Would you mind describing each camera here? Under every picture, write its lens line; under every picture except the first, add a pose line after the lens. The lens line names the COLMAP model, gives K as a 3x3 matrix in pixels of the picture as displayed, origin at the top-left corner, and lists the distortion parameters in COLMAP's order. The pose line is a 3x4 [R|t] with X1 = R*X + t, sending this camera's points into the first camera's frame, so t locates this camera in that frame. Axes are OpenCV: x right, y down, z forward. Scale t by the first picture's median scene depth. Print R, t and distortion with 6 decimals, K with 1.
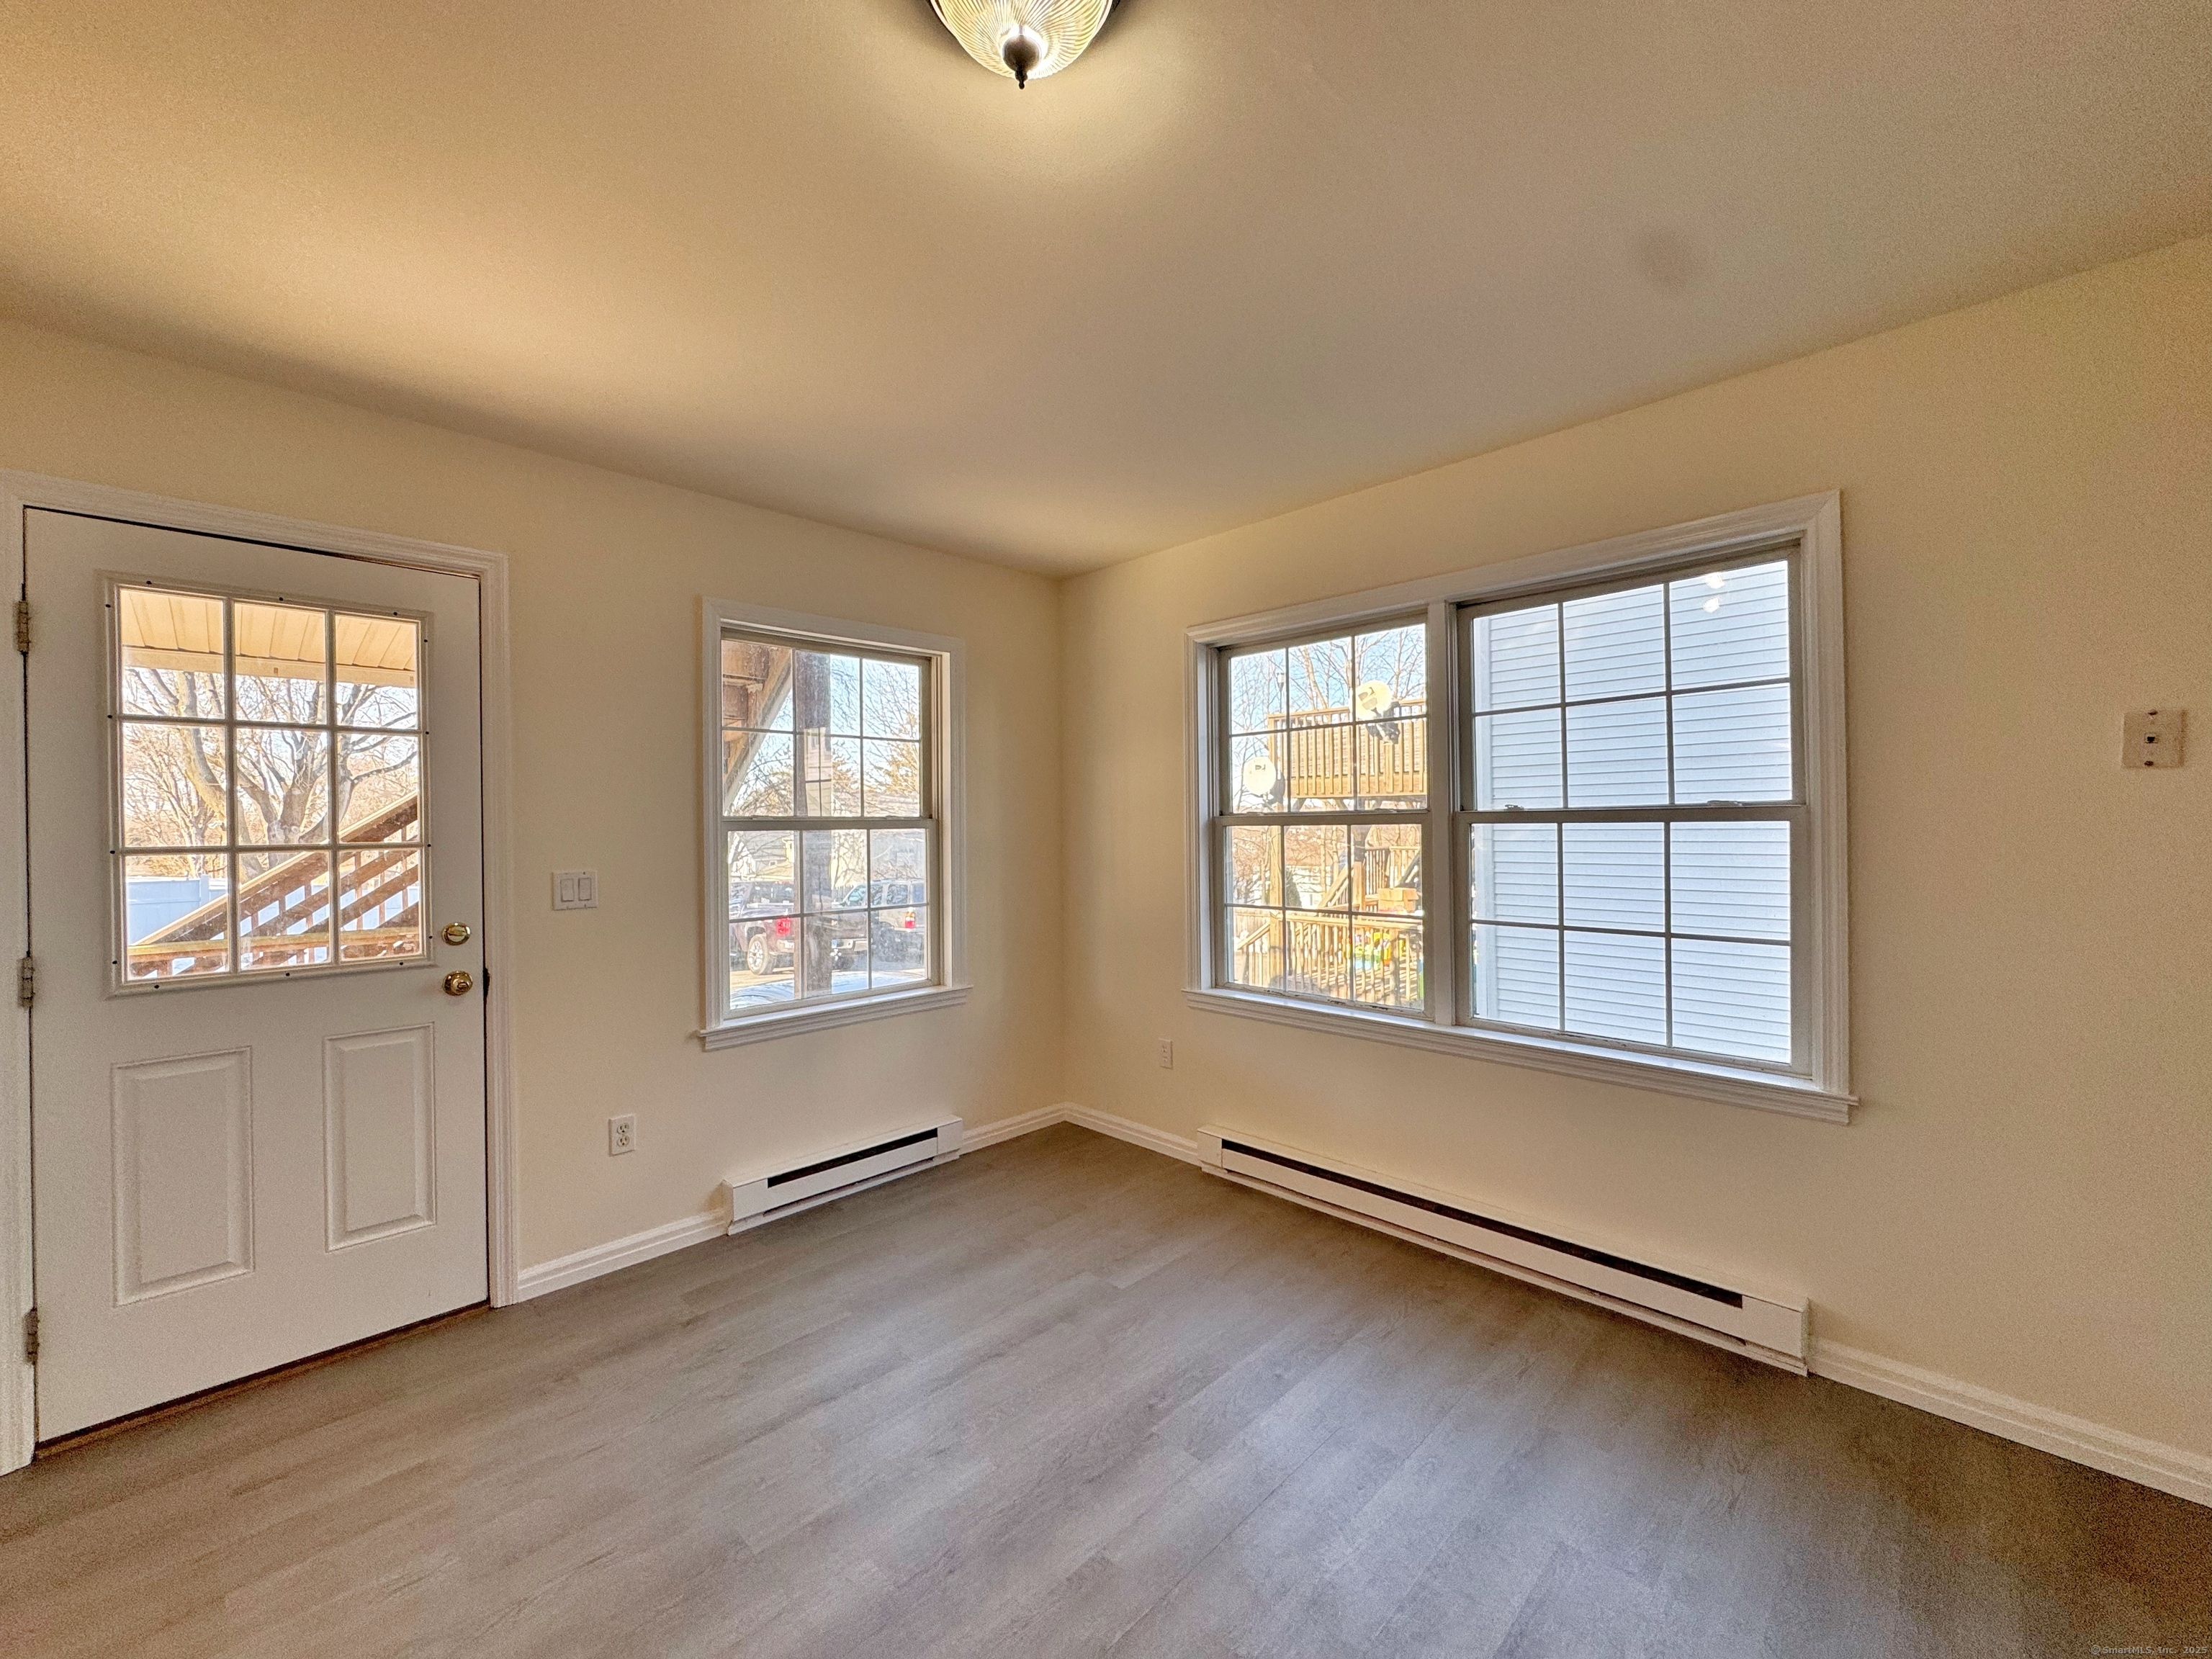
lens RADIAL K [[876.9, 0, 1106.0], [0, 876.9, 829.5], [0, 0, 1]] dist [-0.000548, 0.000045]
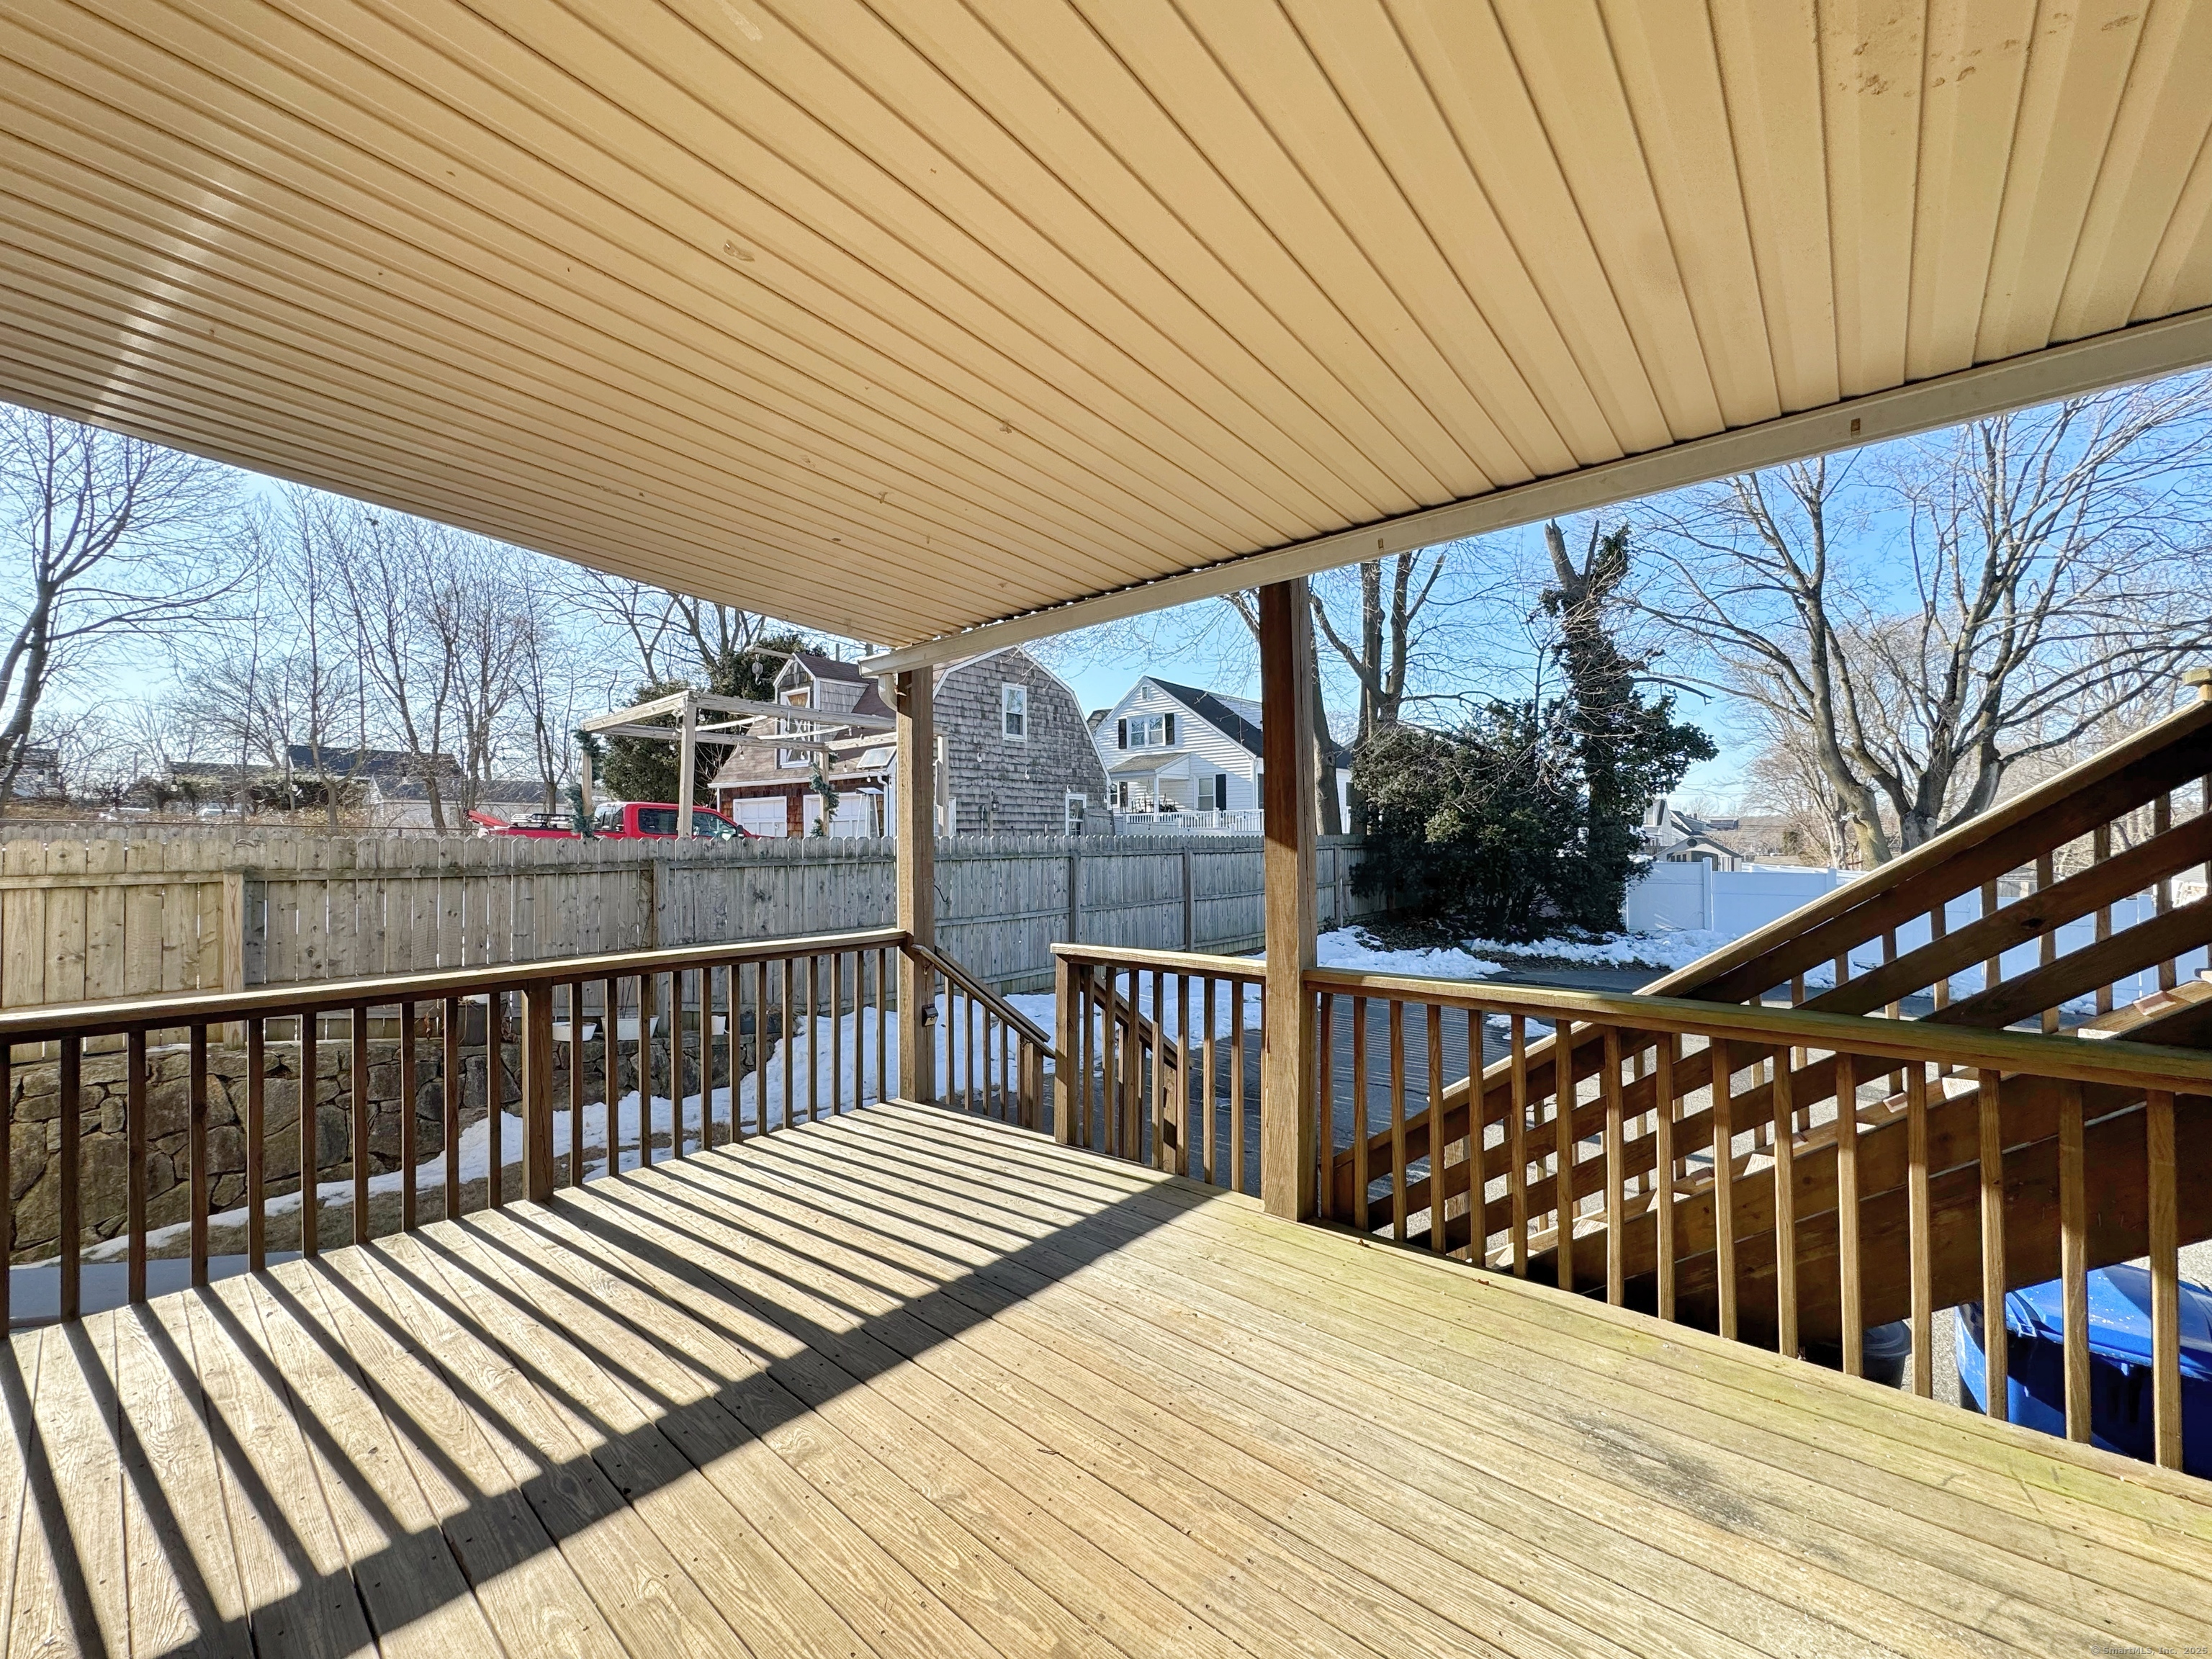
lens RADIAL K [[876.9, 0, 1106.0], [0, 876.9, 829.5], [0, 0, 1]] dist [-0.000548, 0.000045]
pose [[0.071383, 0.001216, -0.997448, -0.091911], [0.006625, 0.999977, 0.001694, 0.001293], [0.997427, -0.006729, 0.071373, 0.094611]]
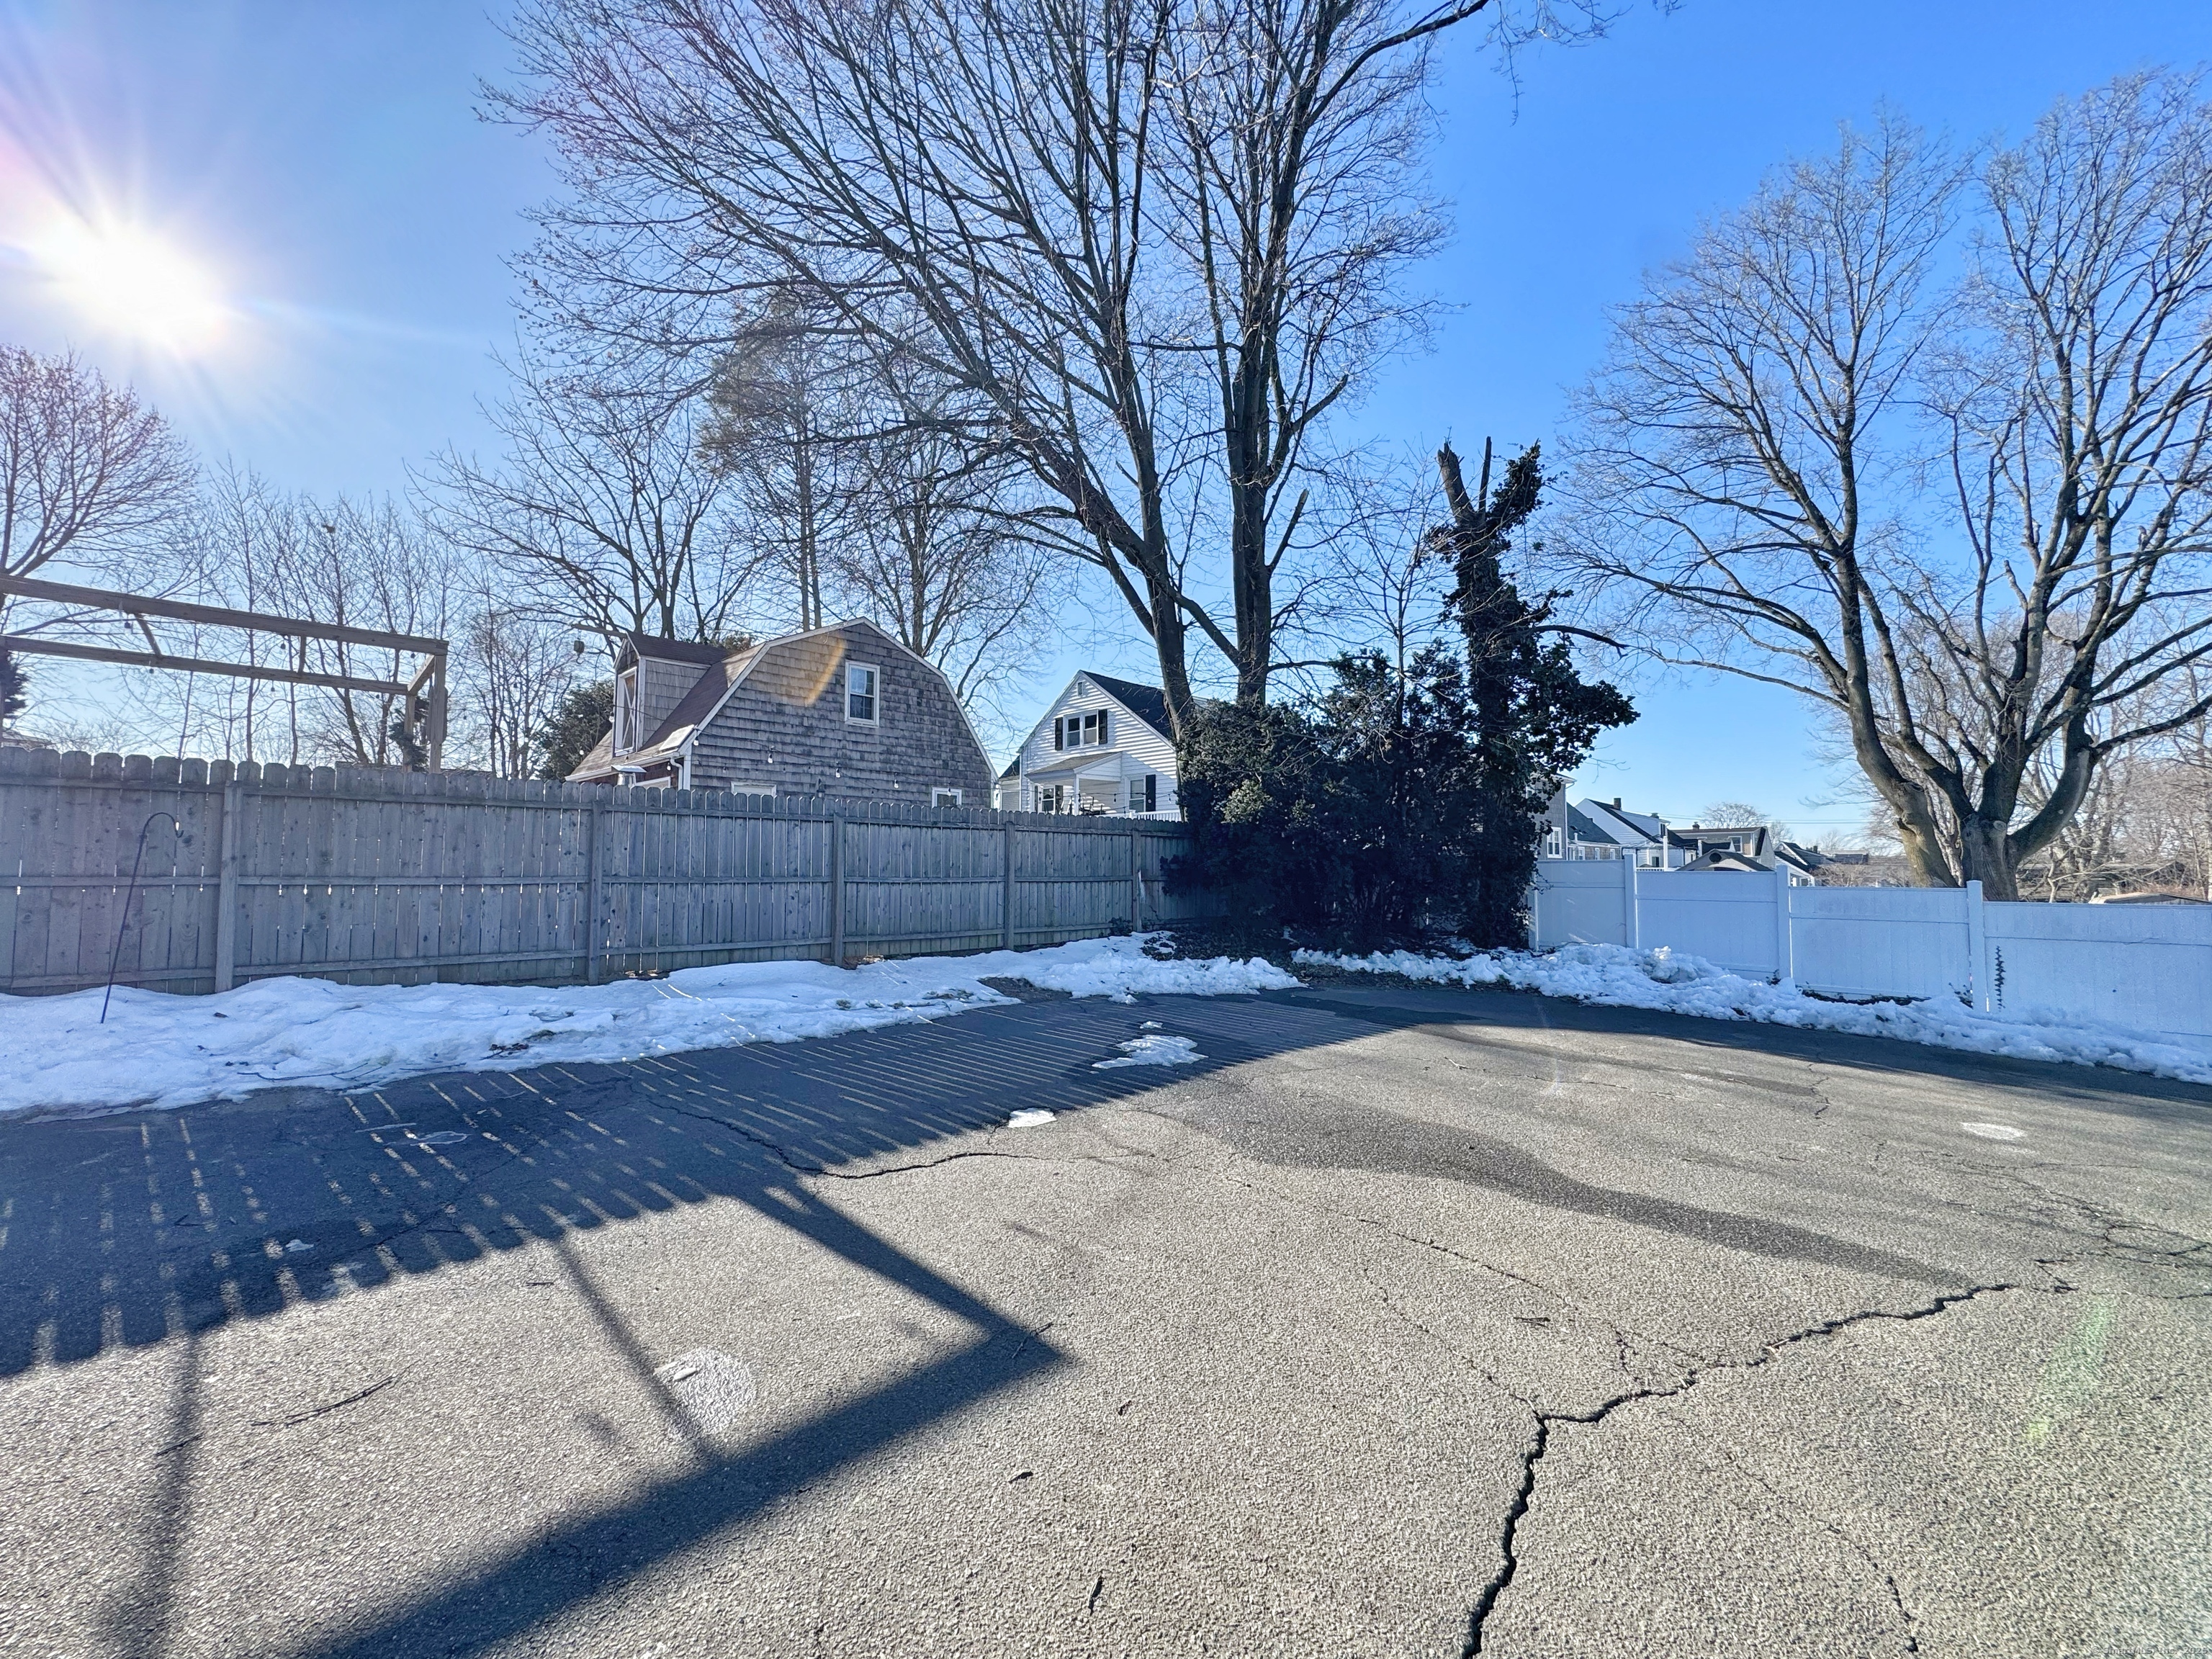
lens RADIAL K [[876.9, 0, 1106.0], [0, 876.9, 829.5], [0, 0, 1]] dist [-0.000548, 0.000045]
pose [[-0.032320, -0.036020, -0.998828, -0.192461], [-0.004267, 0.999346, -0.035900, 0.031636], [0.999468, 0.003101, -0.032452, 0.298212]]
